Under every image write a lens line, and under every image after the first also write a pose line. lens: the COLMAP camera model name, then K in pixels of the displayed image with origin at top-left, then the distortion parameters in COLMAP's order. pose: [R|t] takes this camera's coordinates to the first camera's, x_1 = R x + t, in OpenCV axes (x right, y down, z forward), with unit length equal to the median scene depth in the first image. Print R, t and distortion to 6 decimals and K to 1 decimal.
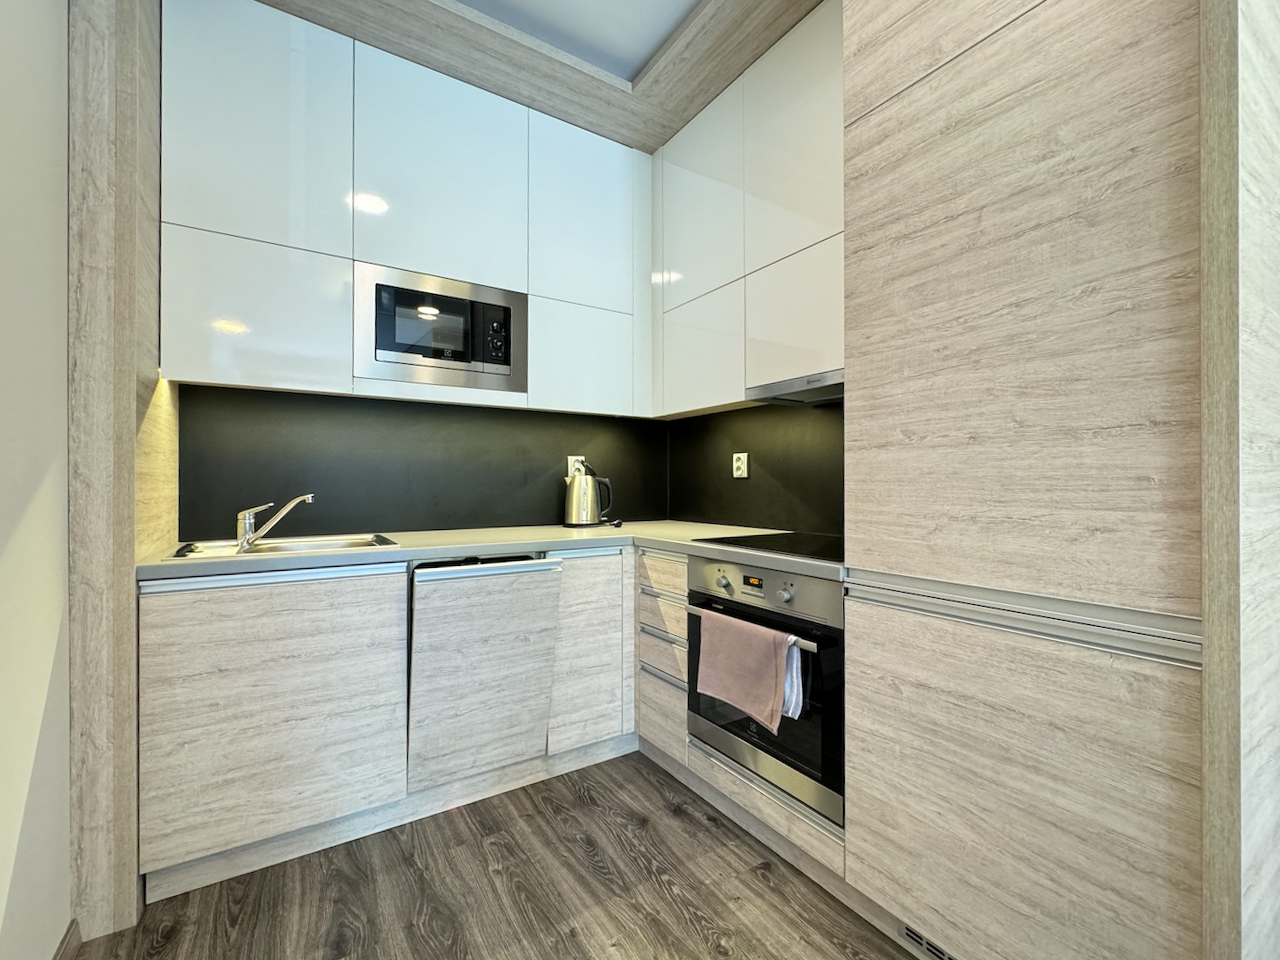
lens RADIAL K [[538.0, 0, 649.5], [0, 538.0, 484.2], [0, 0, 1]] dist [-0.002530, 0.000957]
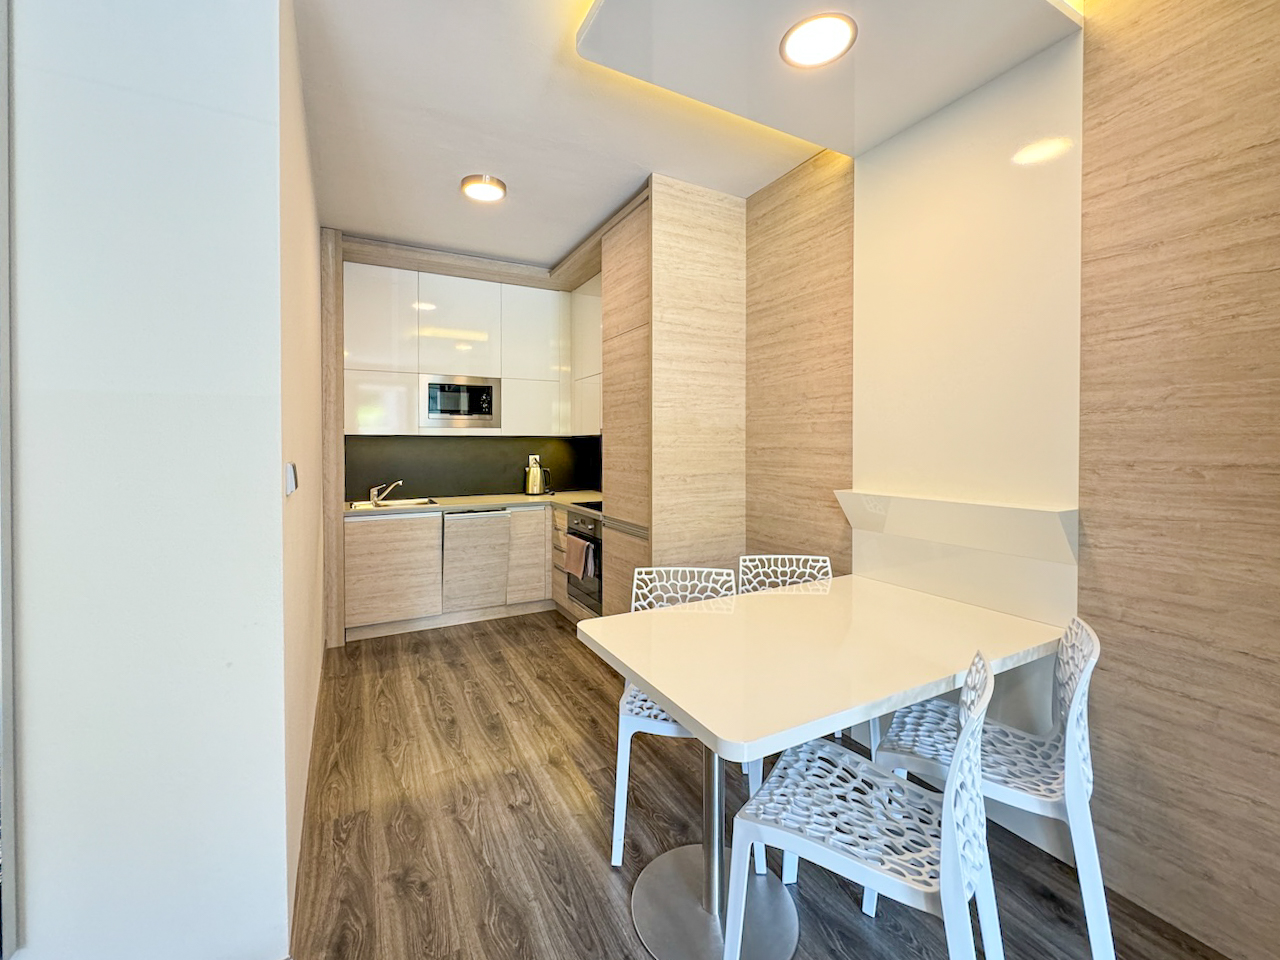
lens RADIAL K [[518.4, 0, 619.0], [0, 518.4, 446.3], [0, 0, 1]] dist [-0.011847, -0.000436]
pose [[0.992144, -0.004273, -0.125027, 0.533959], [0.004586, 0.999987, 0.002216, -0.125617], [0.125016, -0.002772, 0.992151, -1.013406]]
